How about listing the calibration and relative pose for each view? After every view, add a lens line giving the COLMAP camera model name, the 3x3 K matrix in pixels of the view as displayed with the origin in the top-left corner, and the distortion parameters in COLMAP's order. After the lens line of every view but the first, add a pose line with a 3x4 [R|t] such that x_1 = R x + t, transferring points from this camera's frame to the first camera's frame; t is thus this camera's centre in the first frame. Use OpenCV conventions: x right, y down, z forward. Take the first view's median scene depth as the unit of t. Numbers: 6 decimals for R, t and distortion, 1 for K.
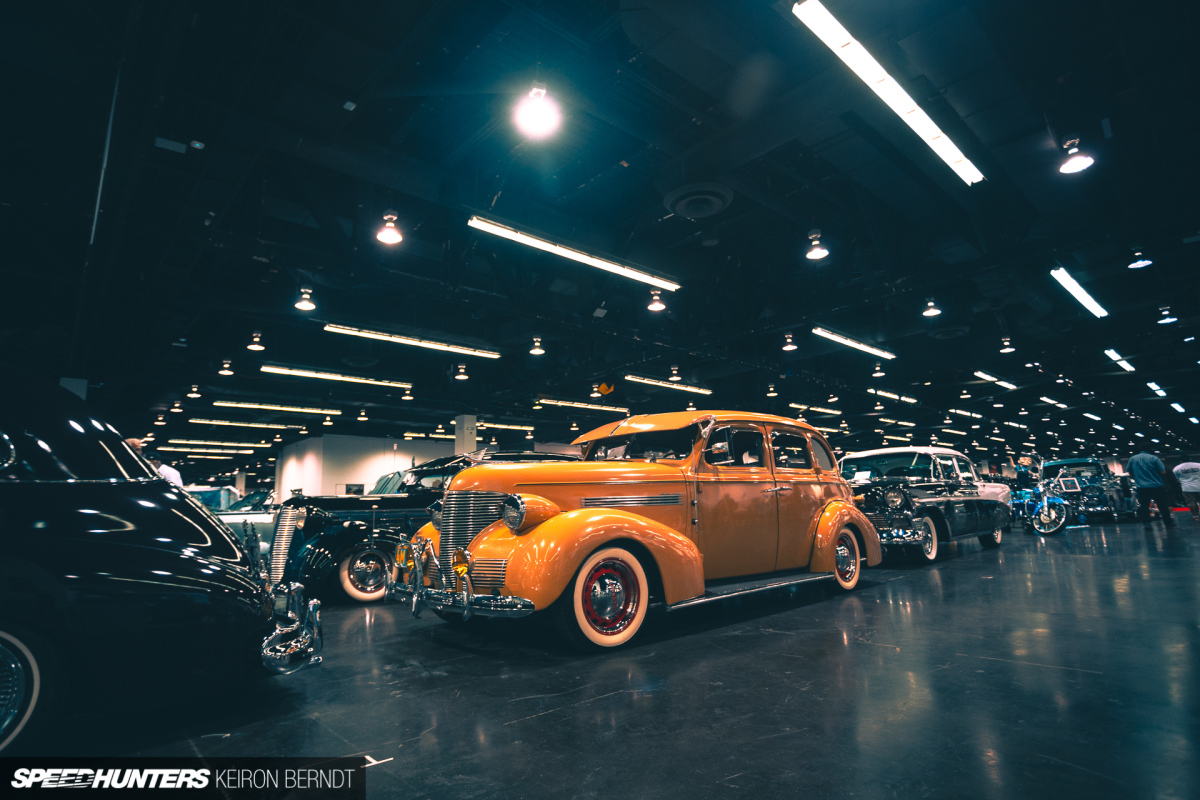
lens RADIAL K [[615.1, 0, 600.0], [0, 615.1, 400.0], [0, 0, 1]] dist [-0.037046, -0.000033]
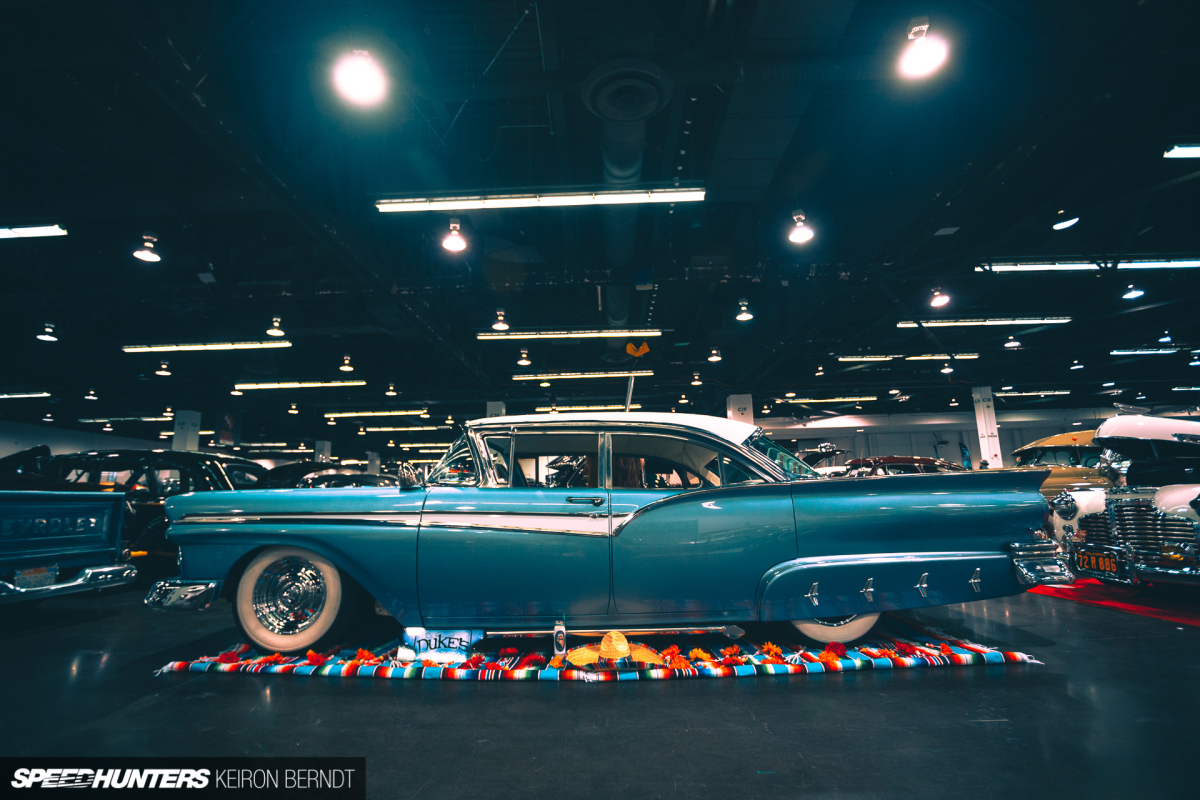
lens RADIAL K [[566.7, 0, 600.0], [0, 566.7, 400.0], [0, 0, 1]] dist [-0.025538, -0.000149]
pose [[0.736886, -0.110410, -0.666940, 0.464885], [0.124365, 0.991875, -0.026794, 0.060478], [0.664479, -0.063200, 0.744630, 0.401194]]
